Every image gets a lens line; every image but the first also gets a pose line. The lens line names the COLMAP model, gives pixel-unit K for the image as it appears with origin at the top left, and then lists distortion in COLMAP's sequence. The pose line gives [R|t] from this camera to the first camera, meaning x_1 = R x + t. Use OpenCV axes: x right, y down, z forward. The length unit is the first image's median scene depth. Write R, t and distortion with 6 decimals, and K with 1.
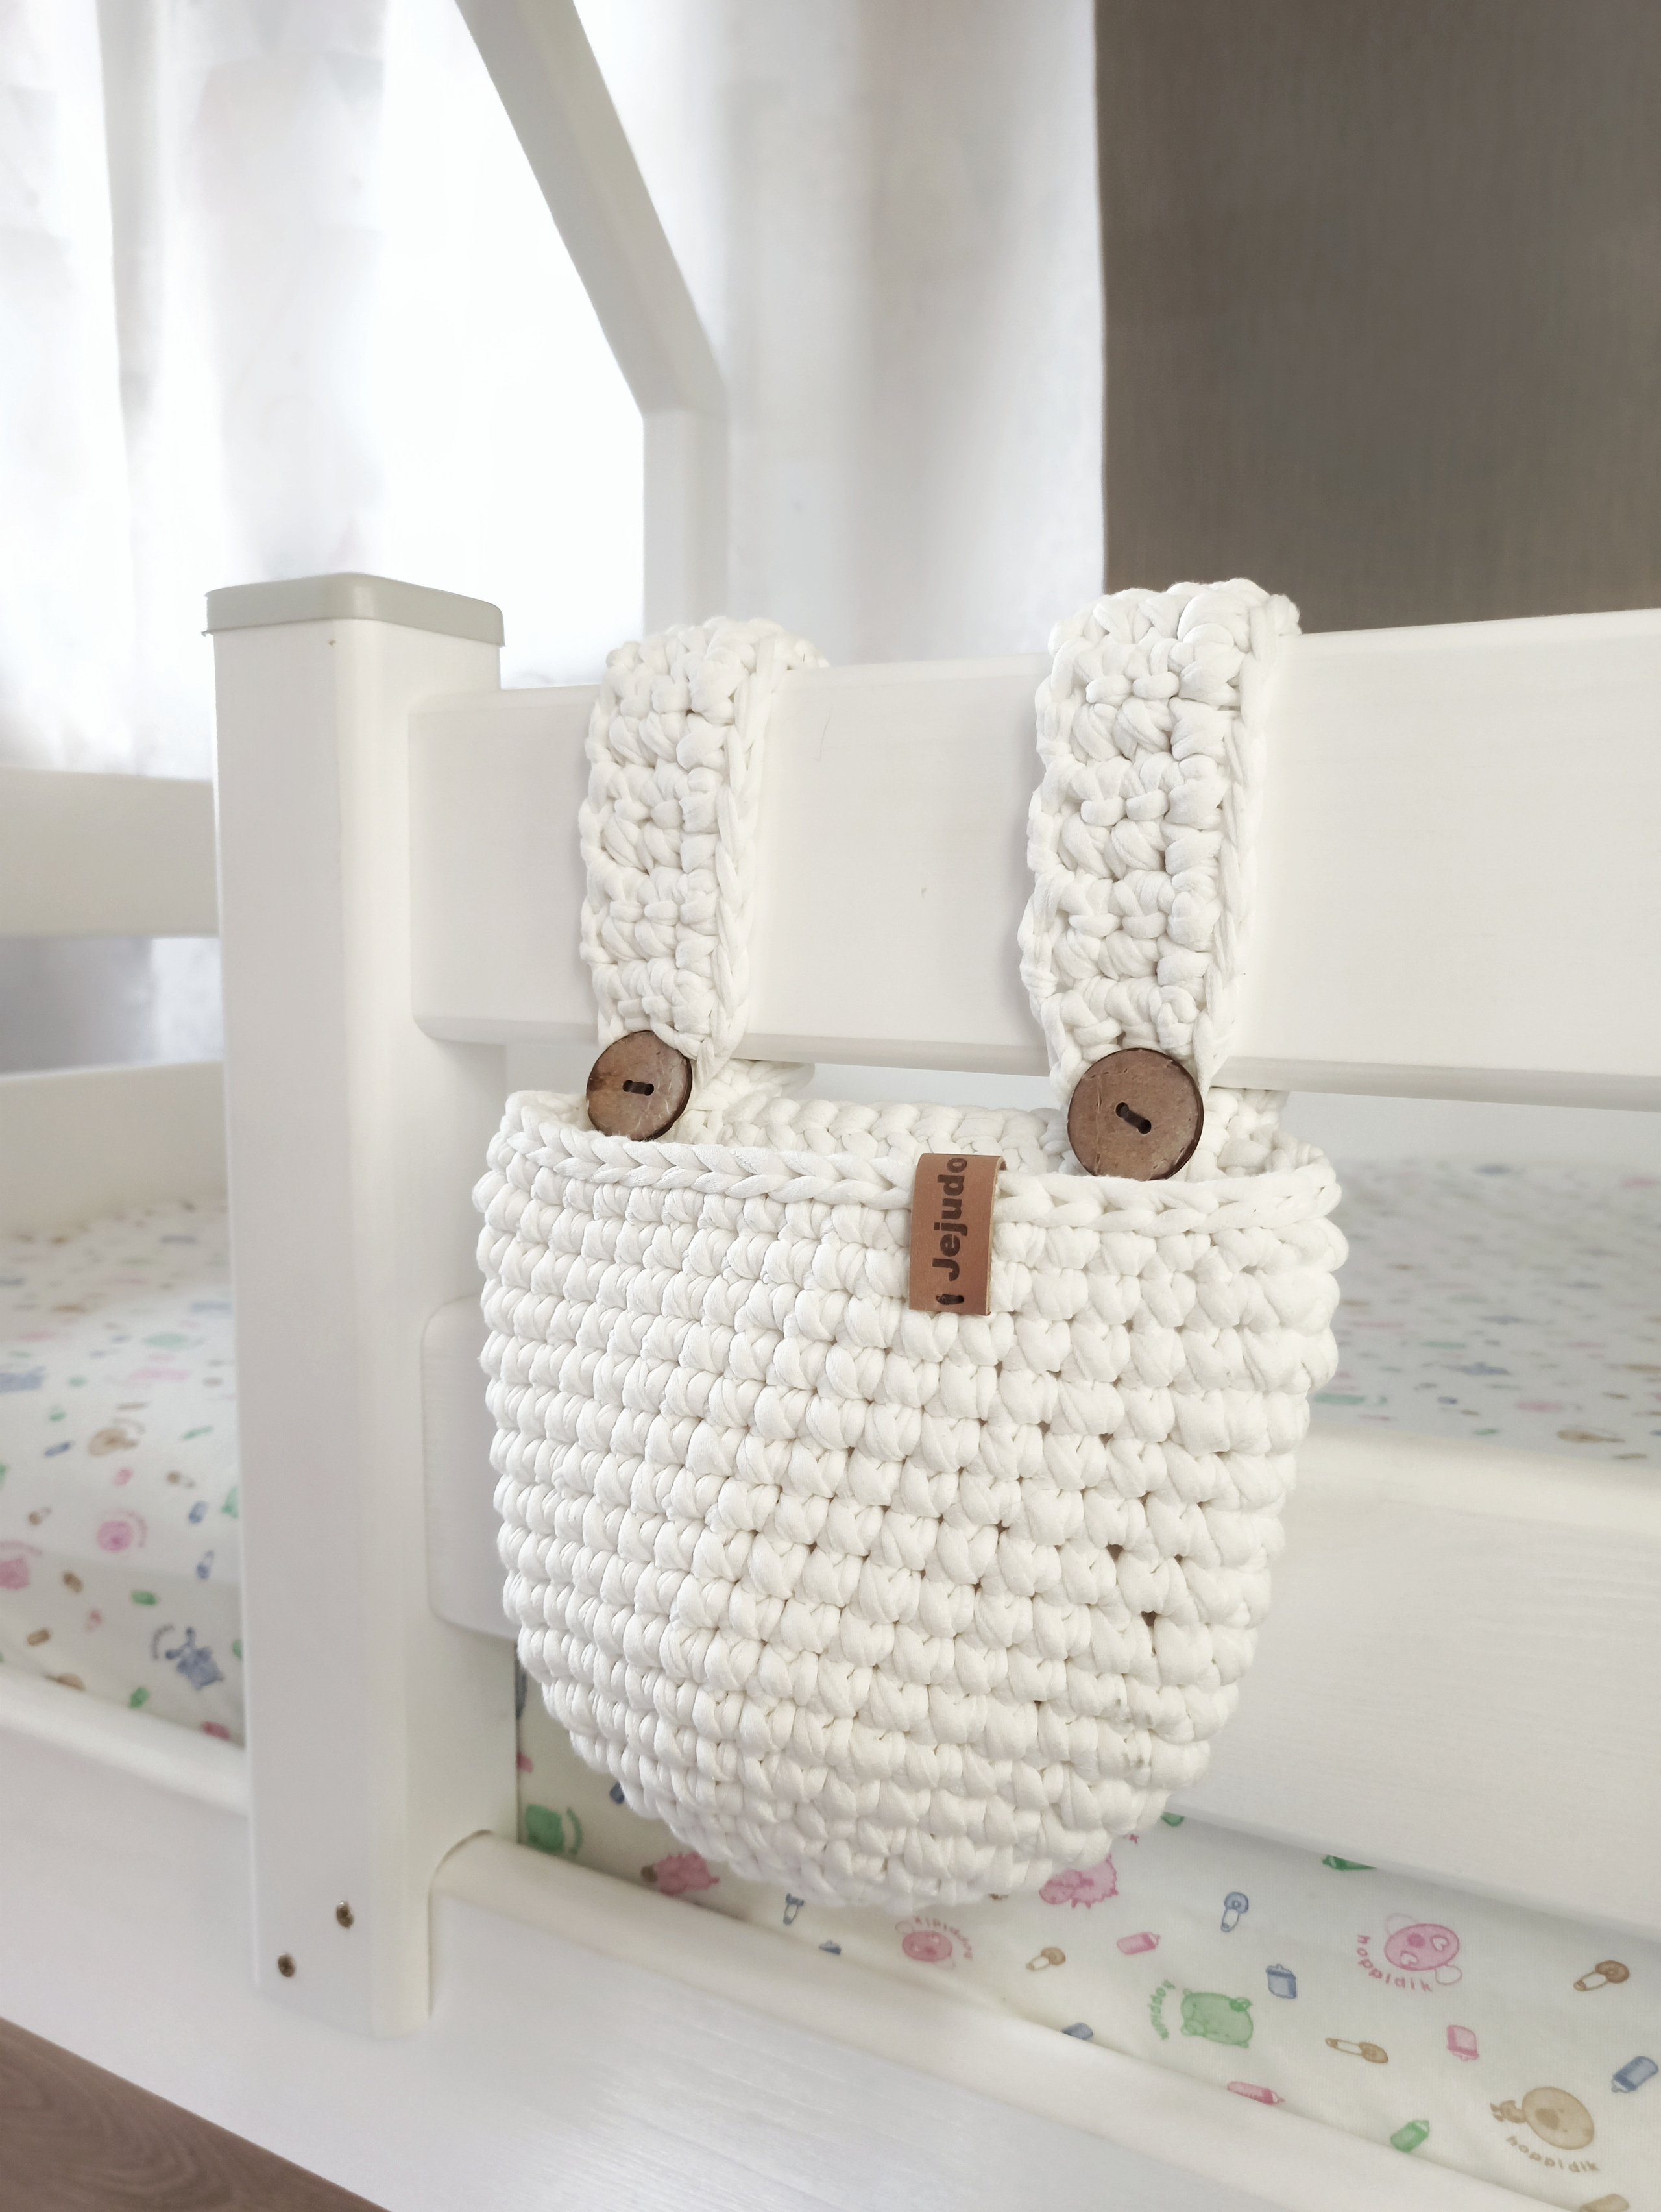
lens RADIAL K [[1690.0, 0, 830.5], [0, 1690.0, 1106.0], [0, 0, 1]] dist [0.006054, 0.002705]
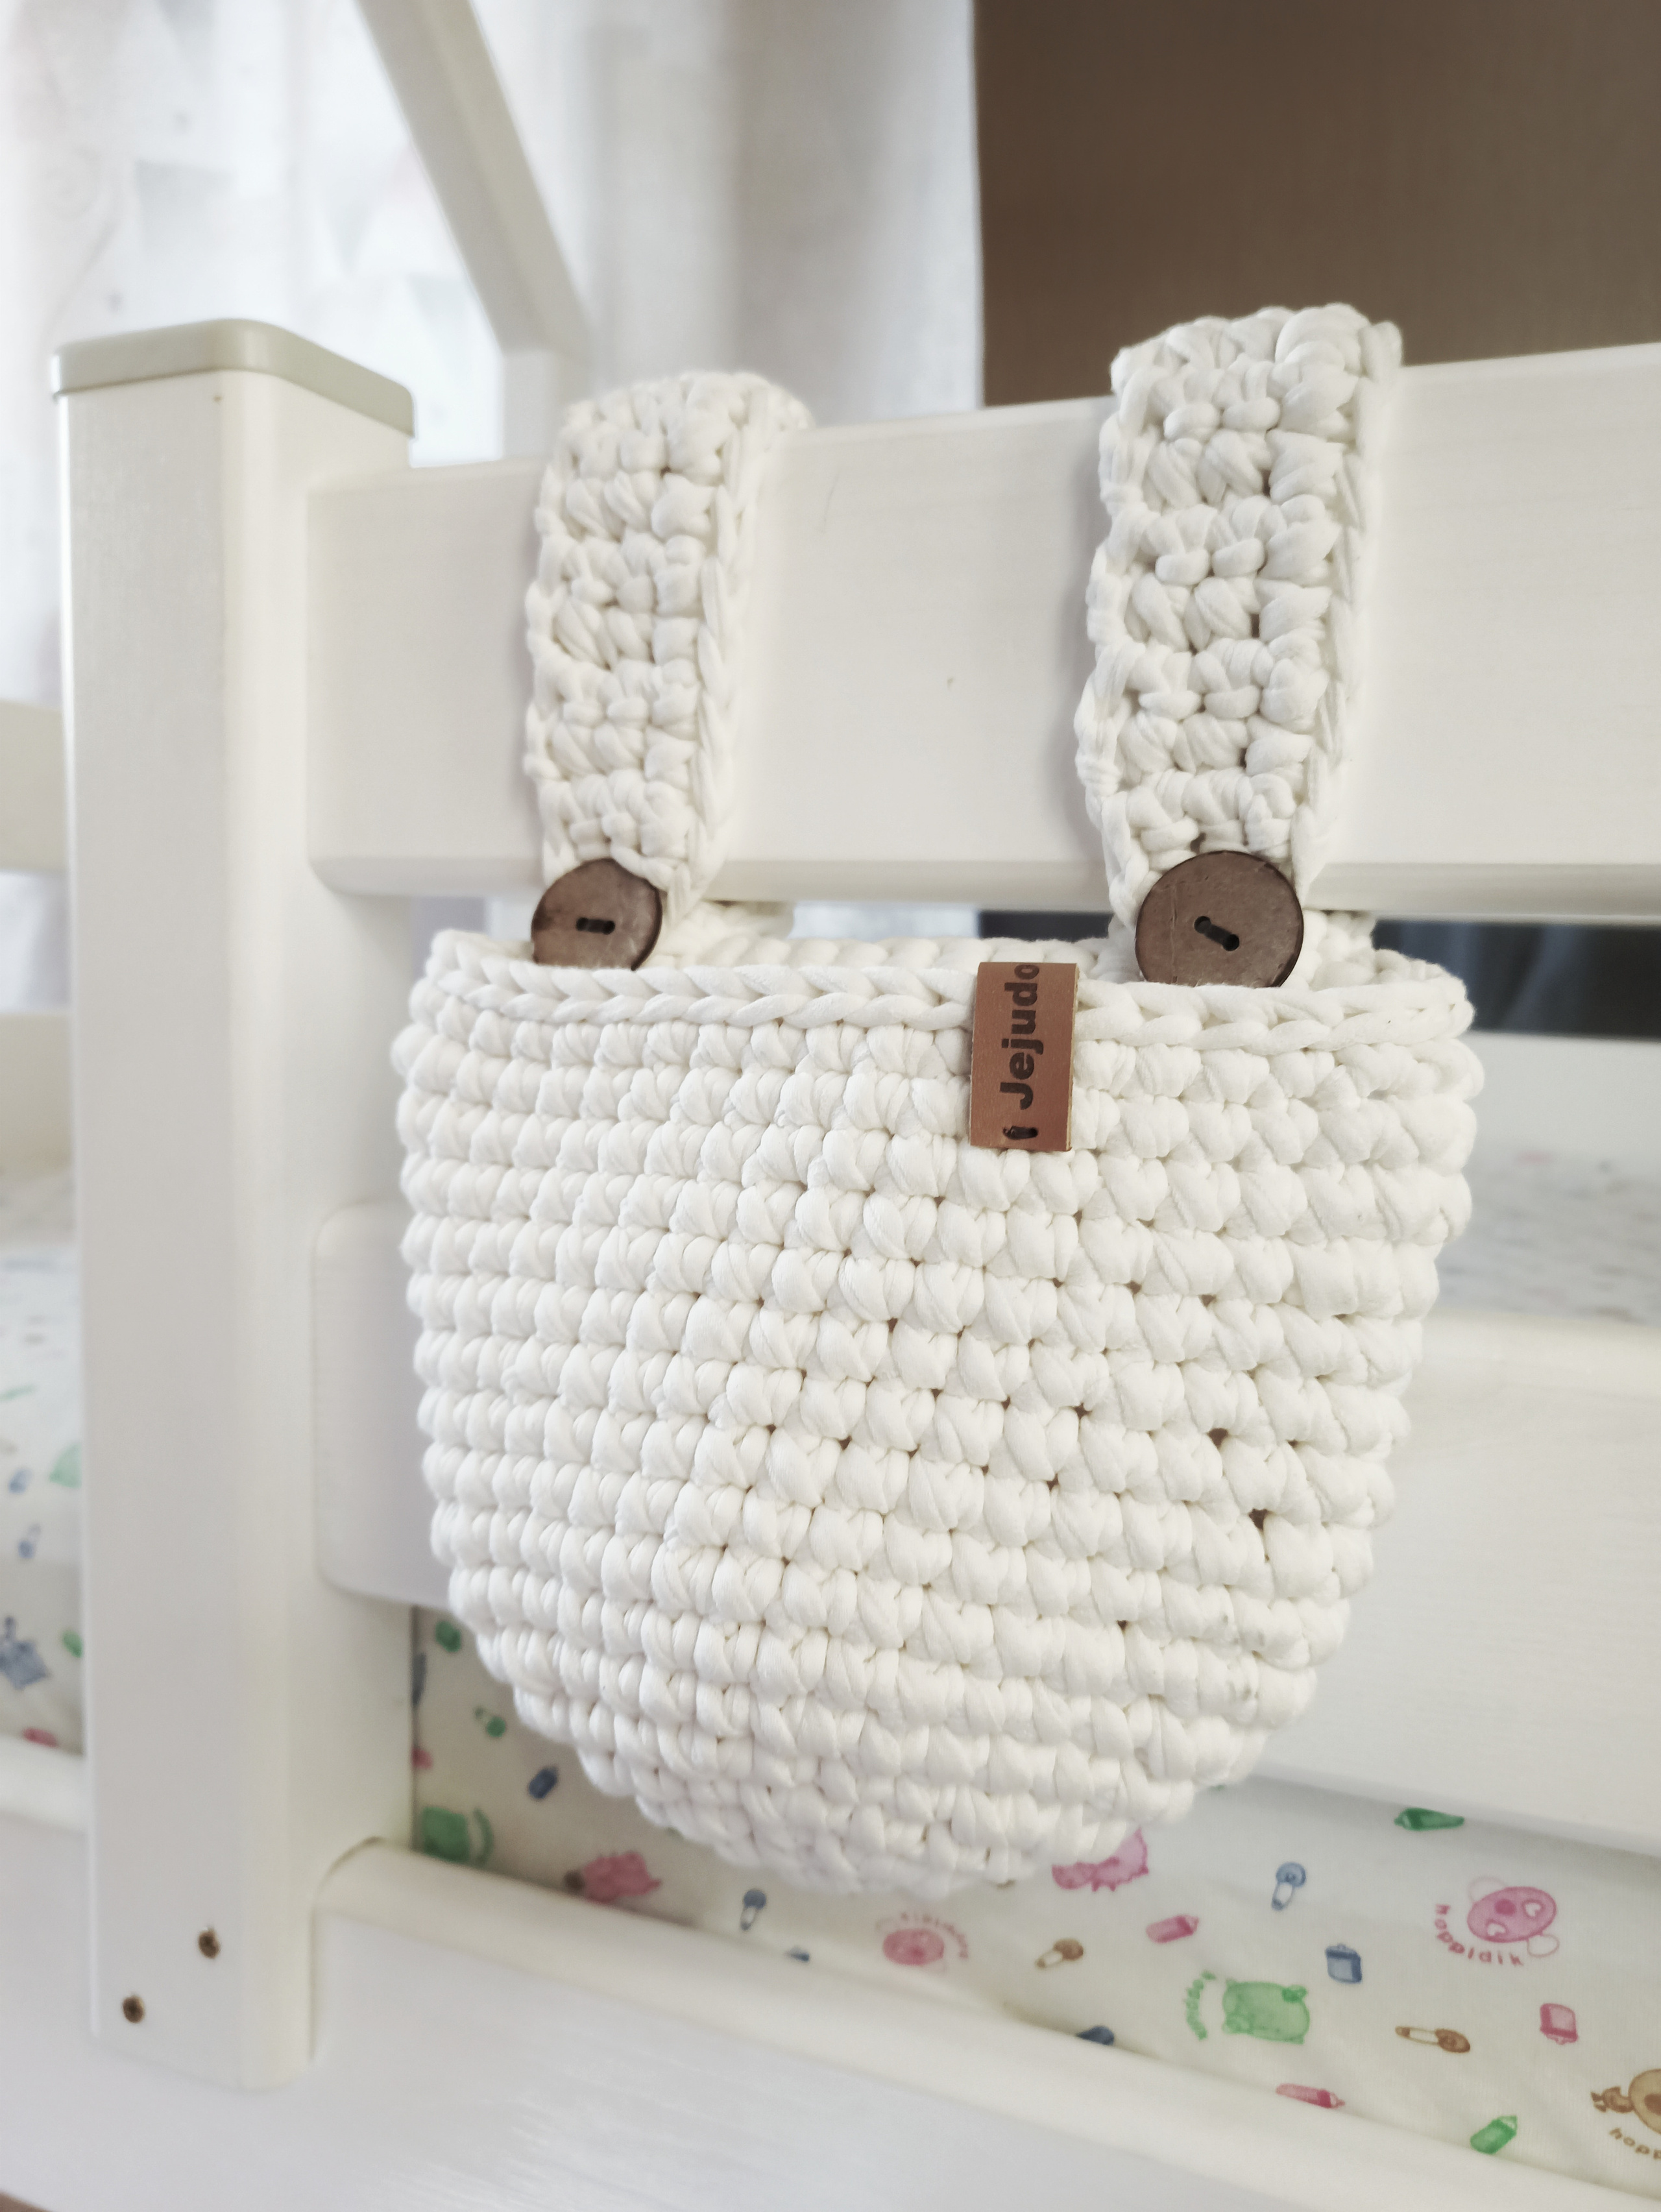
lens RADIAL K [[1715.1, 0, 830.5], [0, 1715.1, 1106.0], [0, 0, 1]] dist [0.000459, 0.005664]
pose [[0.994896, 0.006448, 0.100703, -0.096709], [-0.005039, 0.999886, -0.014247, 0.105151], [-0.100783, 0.013667, 0.994815, 0.169009]]
